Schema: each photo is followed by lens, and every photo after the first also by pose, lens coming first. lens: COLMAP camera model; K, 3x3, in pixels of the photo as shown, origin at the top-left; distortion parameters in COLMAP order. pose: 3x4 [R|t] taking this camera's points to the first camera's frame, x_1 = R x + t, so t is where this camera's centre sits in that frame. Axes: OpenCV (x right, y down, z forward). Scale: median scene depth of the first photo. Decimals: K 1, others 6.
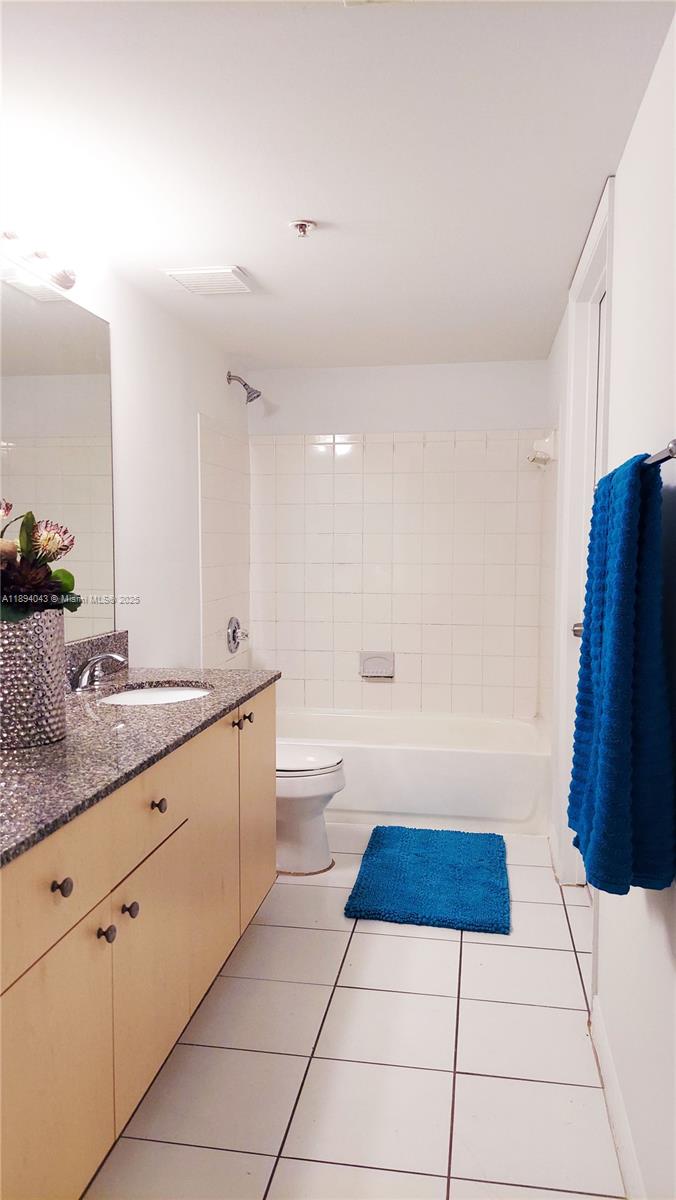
lens RADIAL K [[874.6, 0, 334.8], [0, 874.6, 619.1], [0, 0, 1]] dist [0.056643, -0.000116]
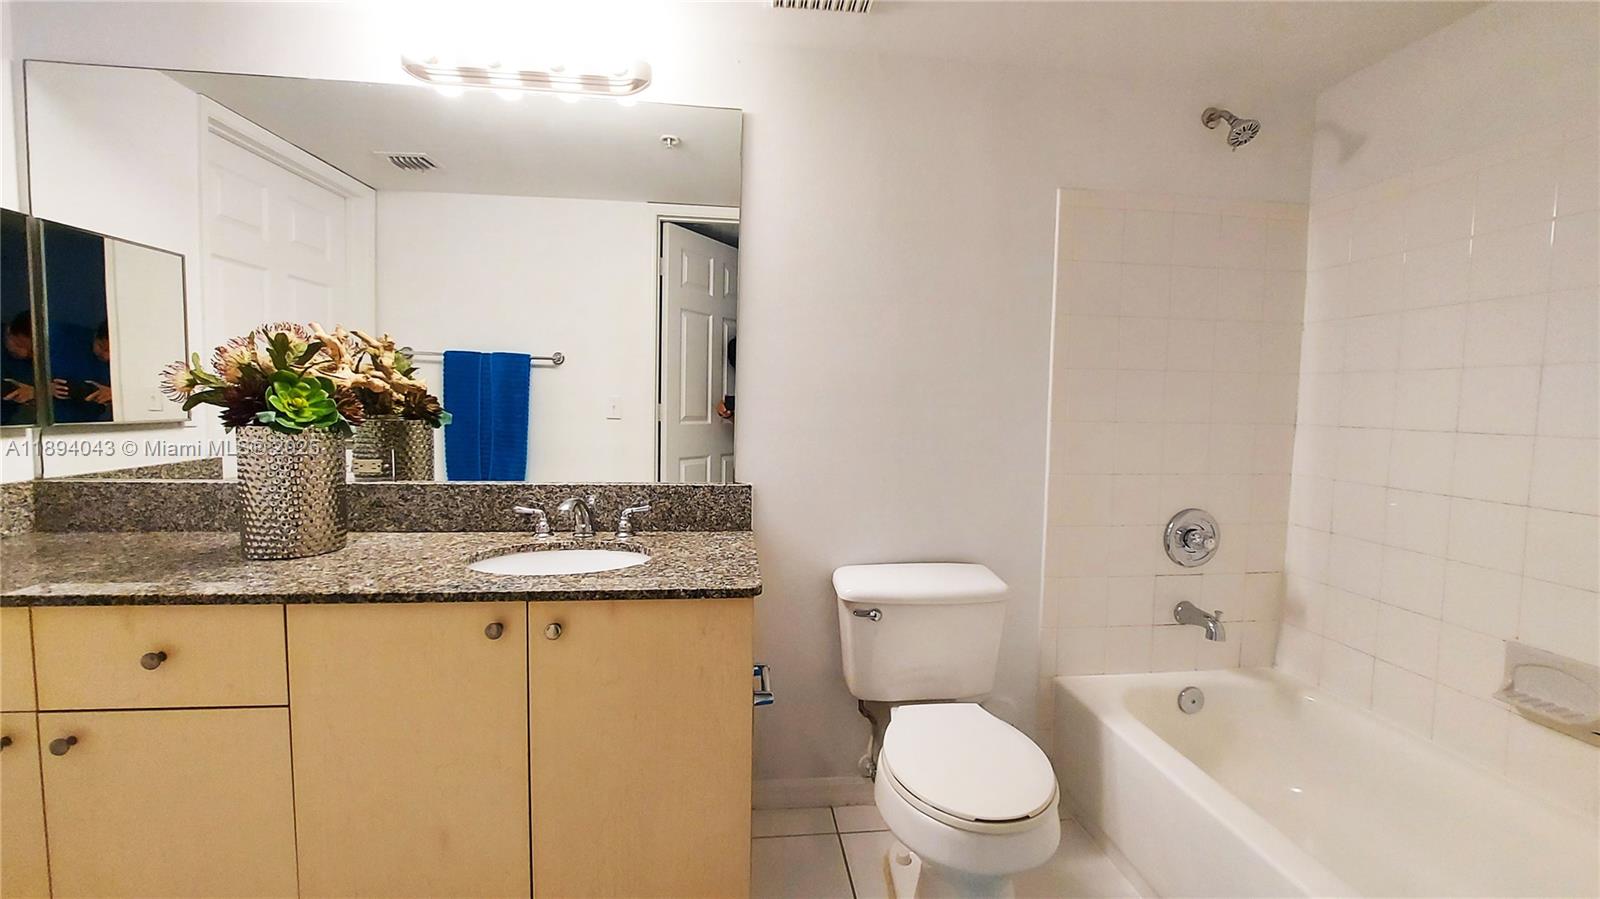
lens RADIAL K [[645.1, 0, 805.9], [0, 645.1, 445.6], [0, 0, 1]] dist [-0.006513, -0.006350]
pose [[0.275507, 0.068842, -0.958831, 0.244477], [-0.102091, 0.993887, 0.042025, -0.038374], [0.955863, 0.086310, 0.280851, 0.625884]]
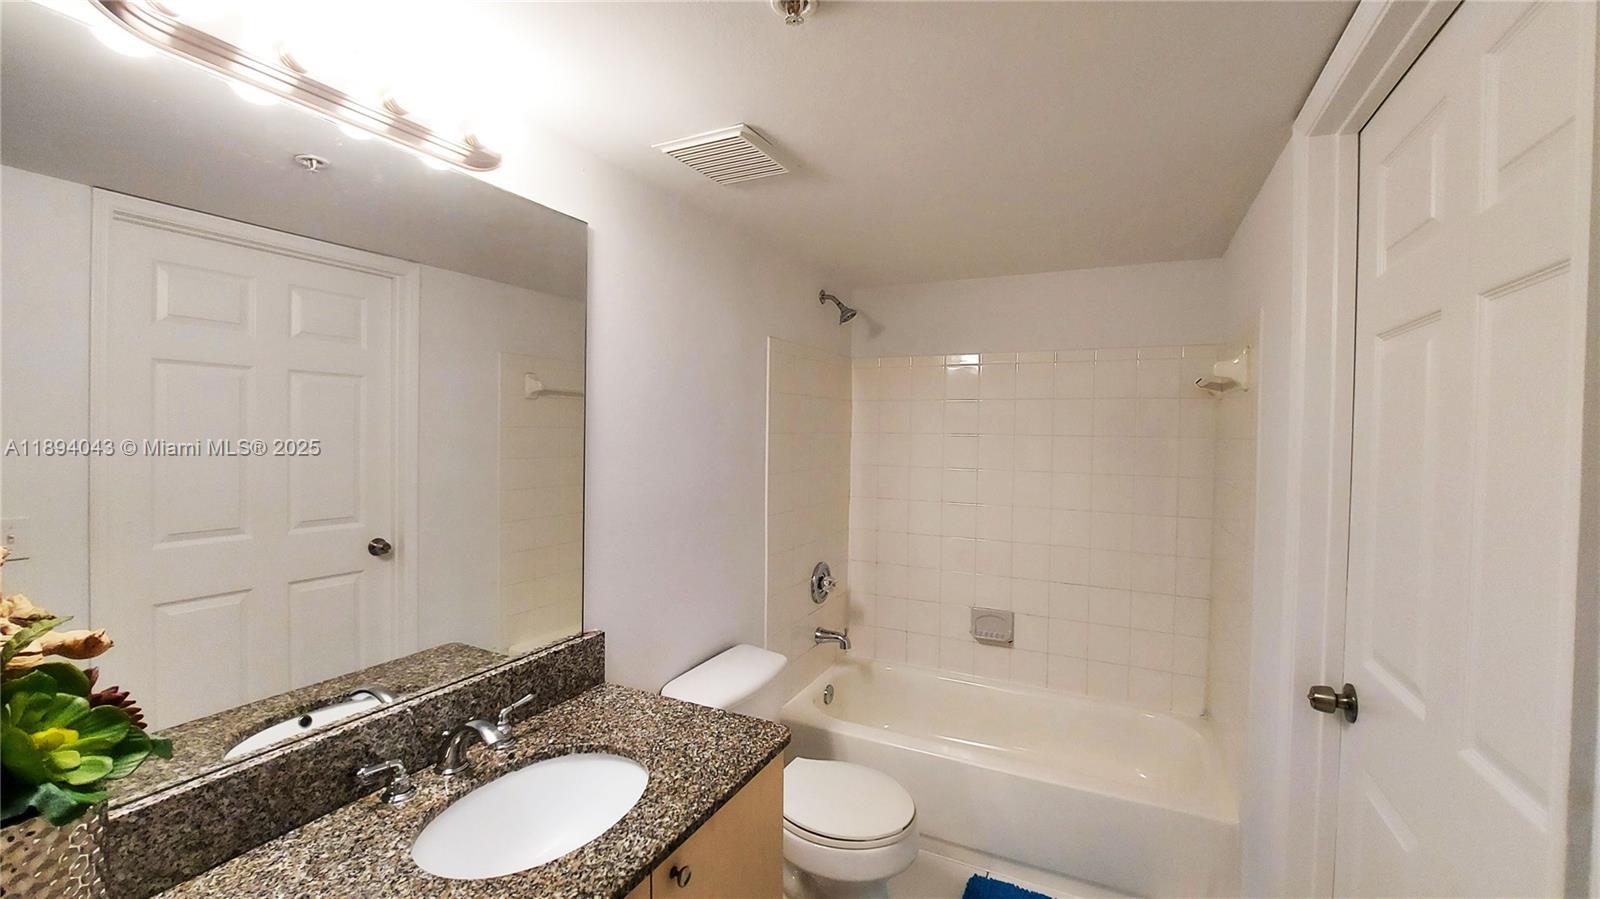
lens RADIAL K [[645.1, 0, 805.9], [0, 645.1, 445.6], [0, 0, 1]] dist [-0.006513, -0.006350]
pose [[0.959109, 0.018128, -0.282456, 0.053274], [-0.035599, 0.997748, -0.056844, -0.084124], [0.280789, 0.064574, 0.957595, 0.372252]]
